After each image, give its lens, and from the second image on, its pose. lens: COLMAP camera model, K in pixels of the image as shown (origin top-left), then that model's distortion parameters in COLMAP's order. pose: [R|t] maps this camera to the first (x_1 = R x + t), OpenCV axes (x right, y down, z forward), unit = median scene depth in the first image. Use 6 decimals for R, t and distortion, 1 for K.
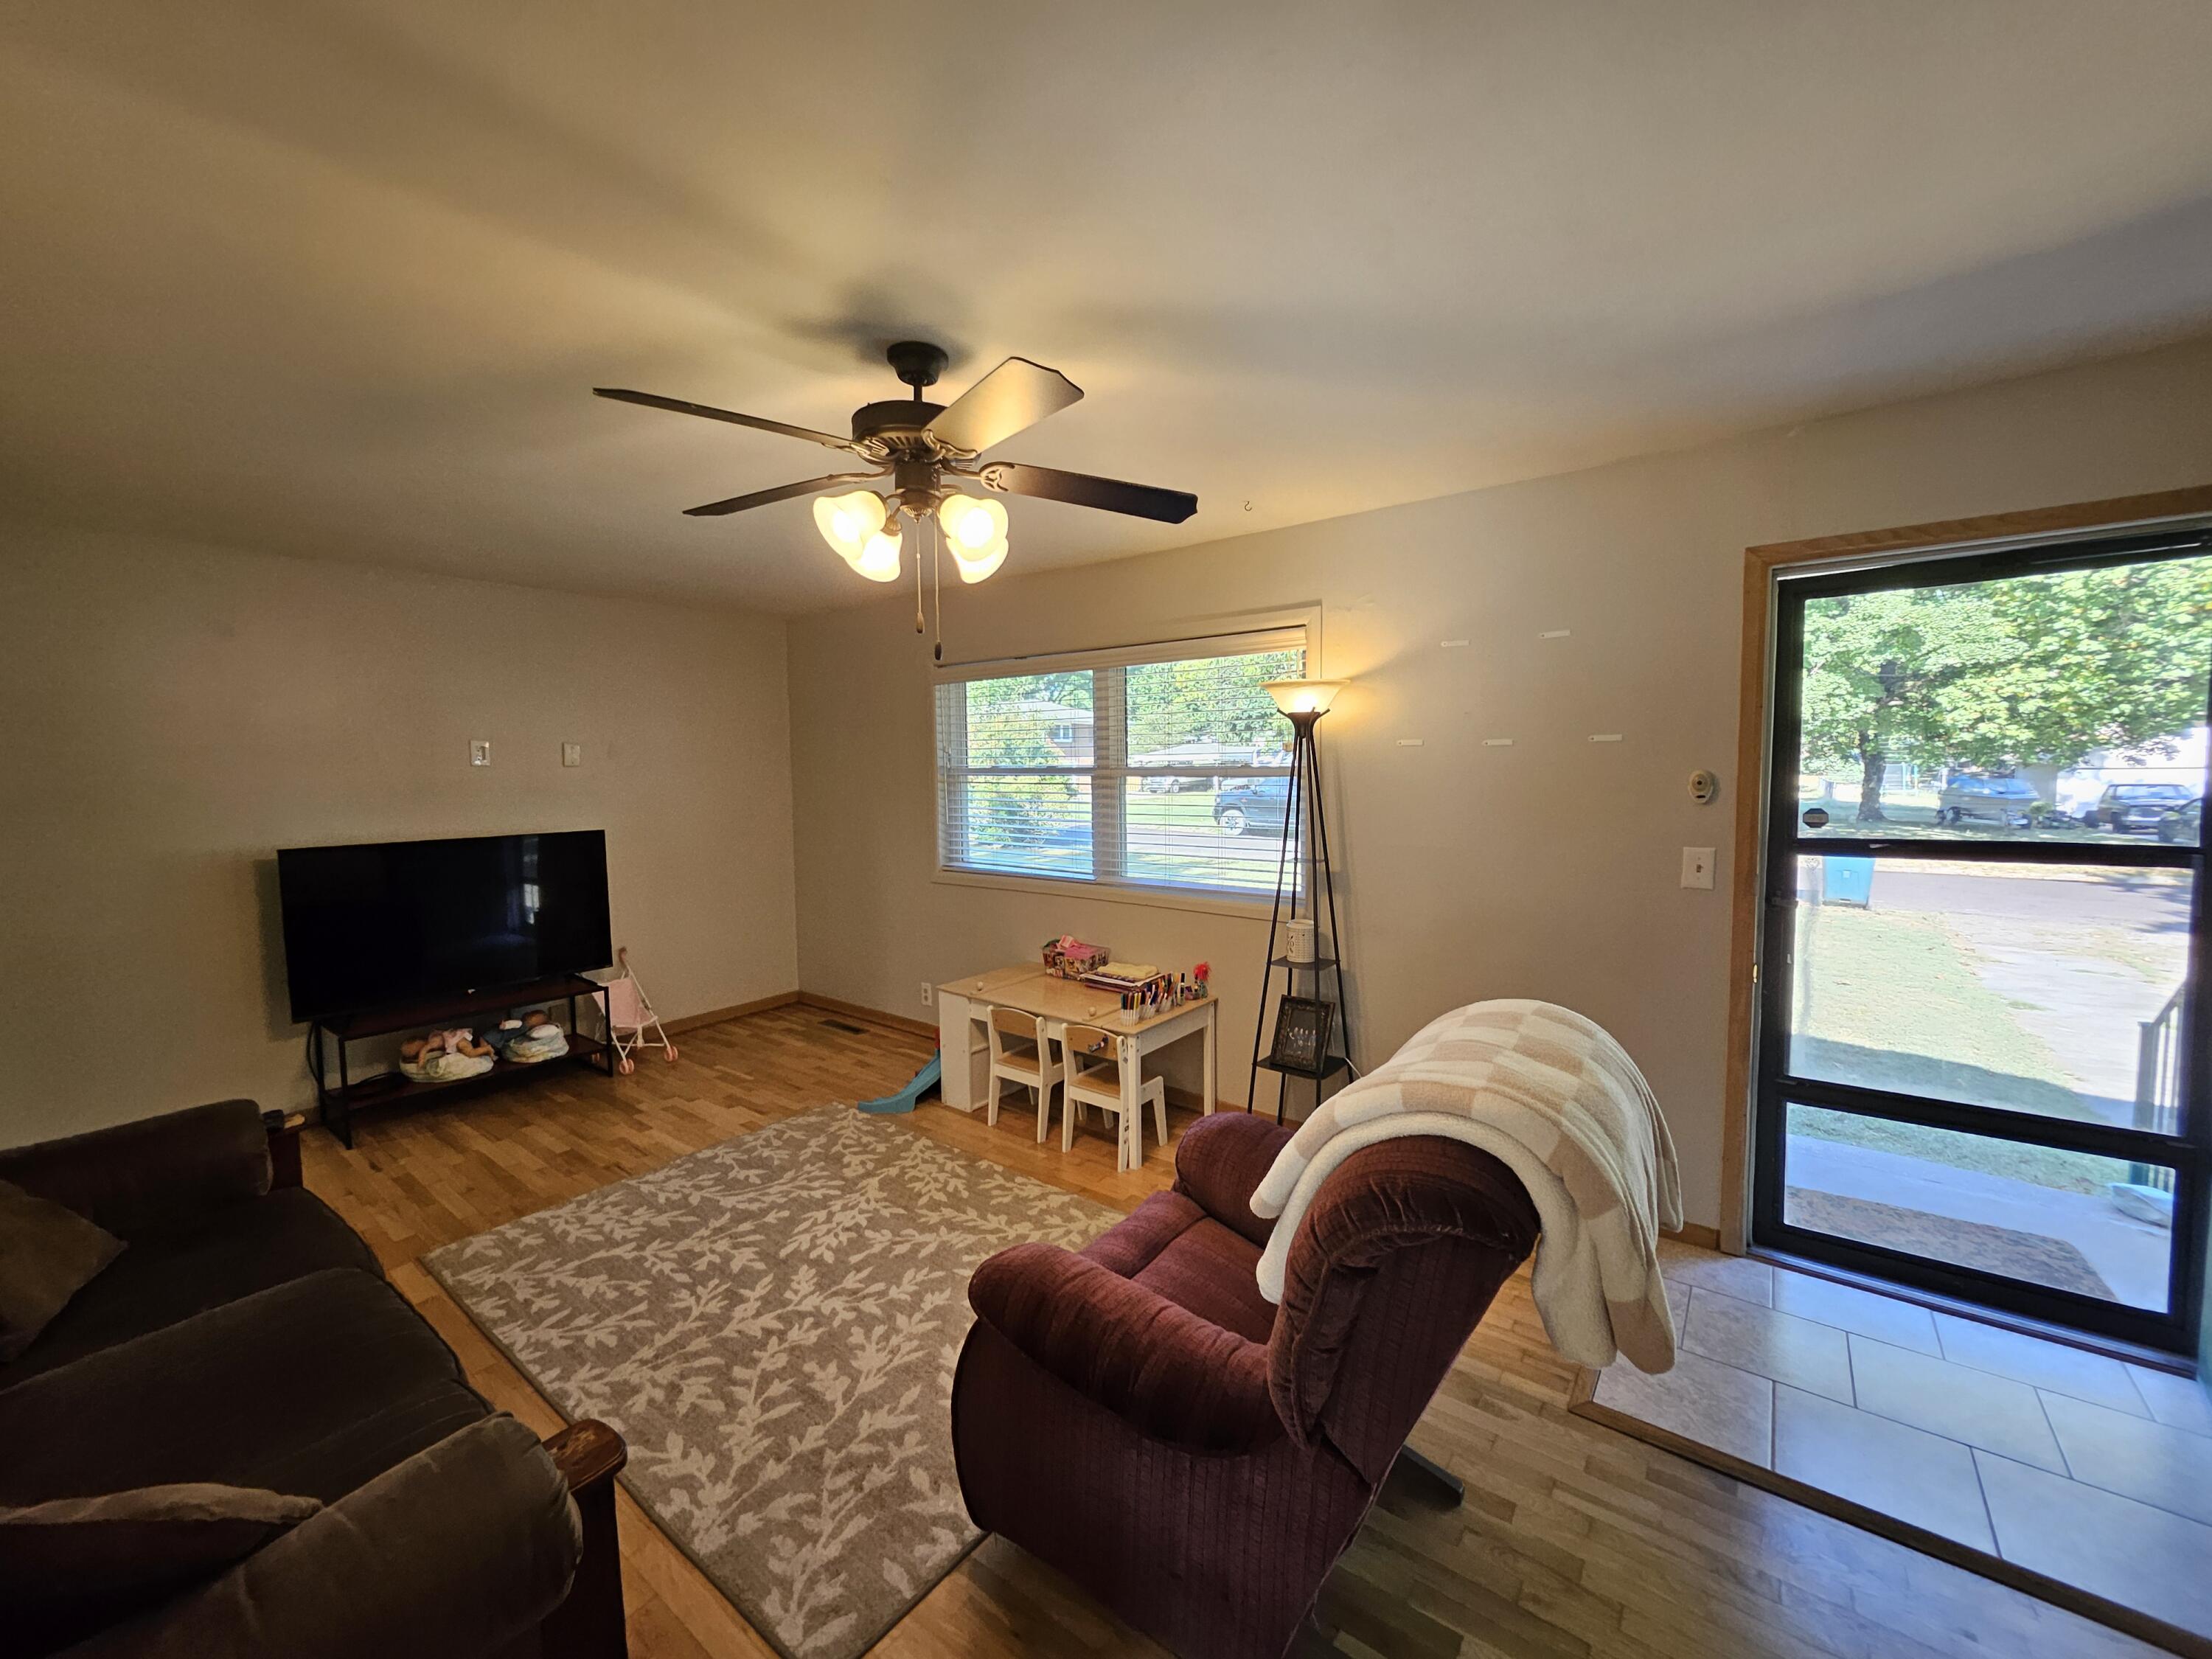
lens RADIAL K [[862.7, 0, 1092.5], [0, 862.7, 818.2], [0, 0, 1]] dist [-0.000068, -0.009947]
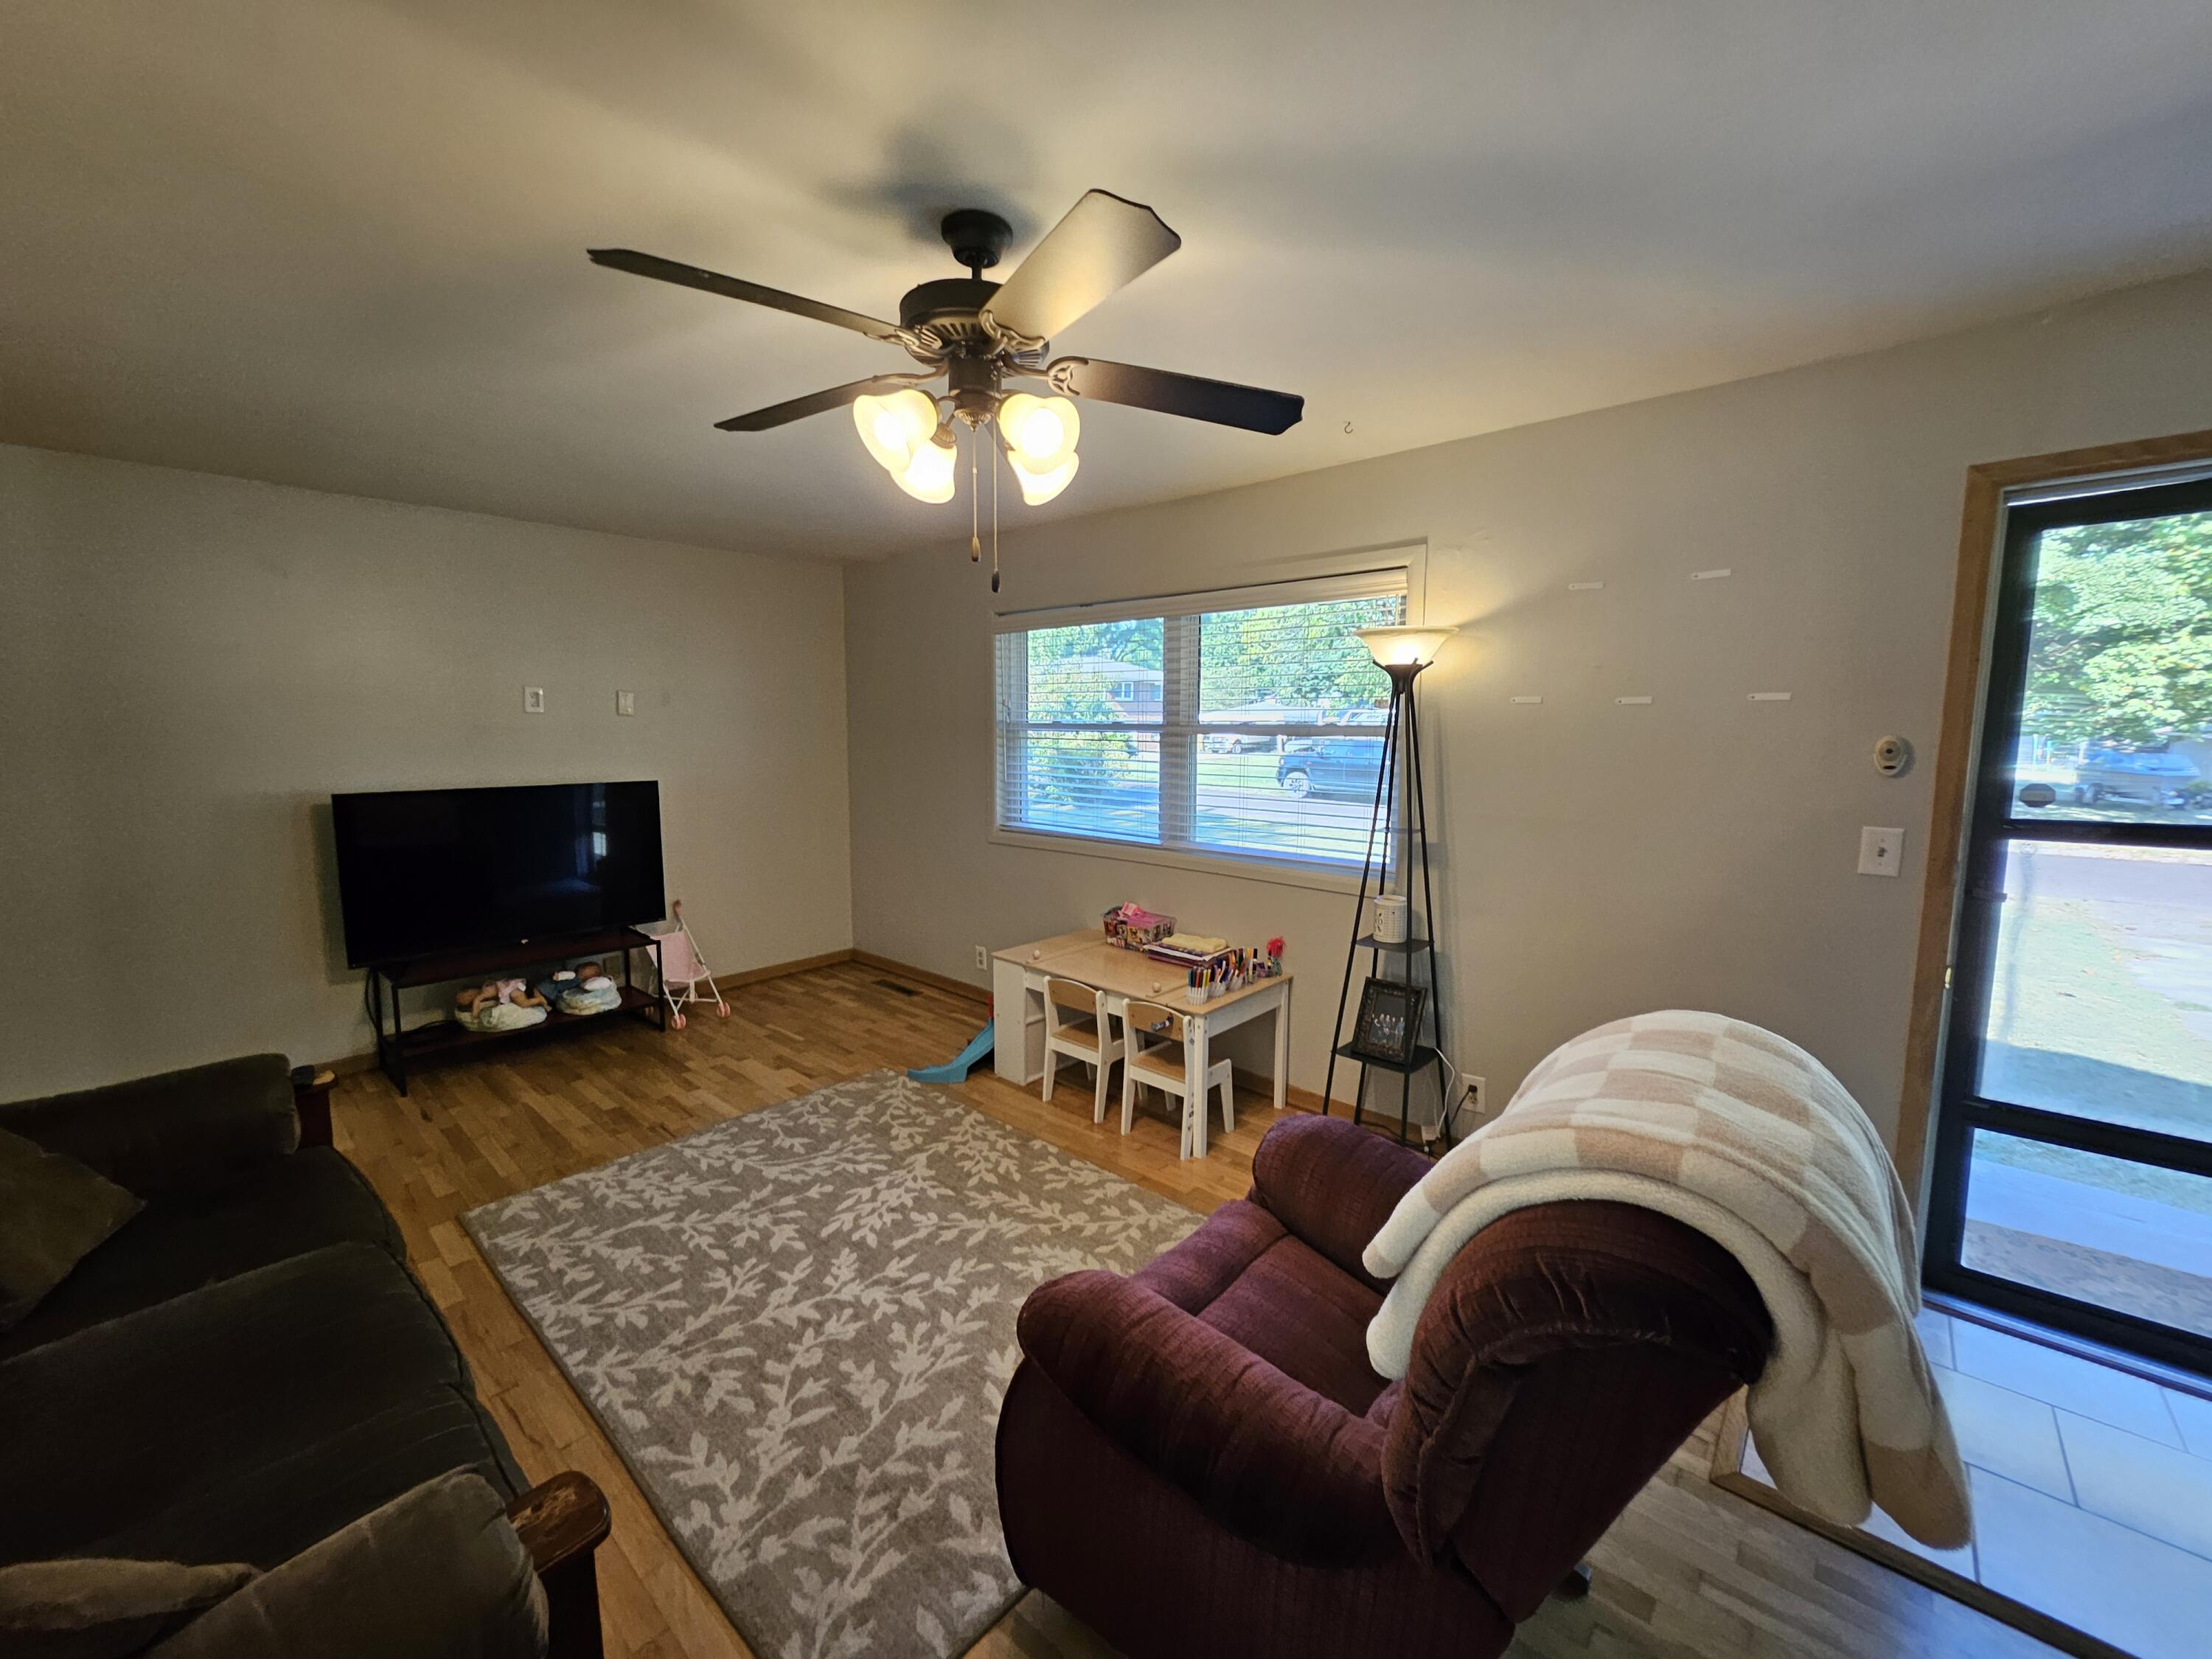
lens RADIAL K [[862.7, 0, 1092.5], [0, 862.7, 818.2], [0, 0, 1]] dist [-0.000068, -0.009947]
pose [[0.997408, 0.023749, -0.067917, -0.012884], [-0.020584, 0.998686, 0.046925, 0.000922], [0.068942, -0.045405, 0.996587, 0.099845]]
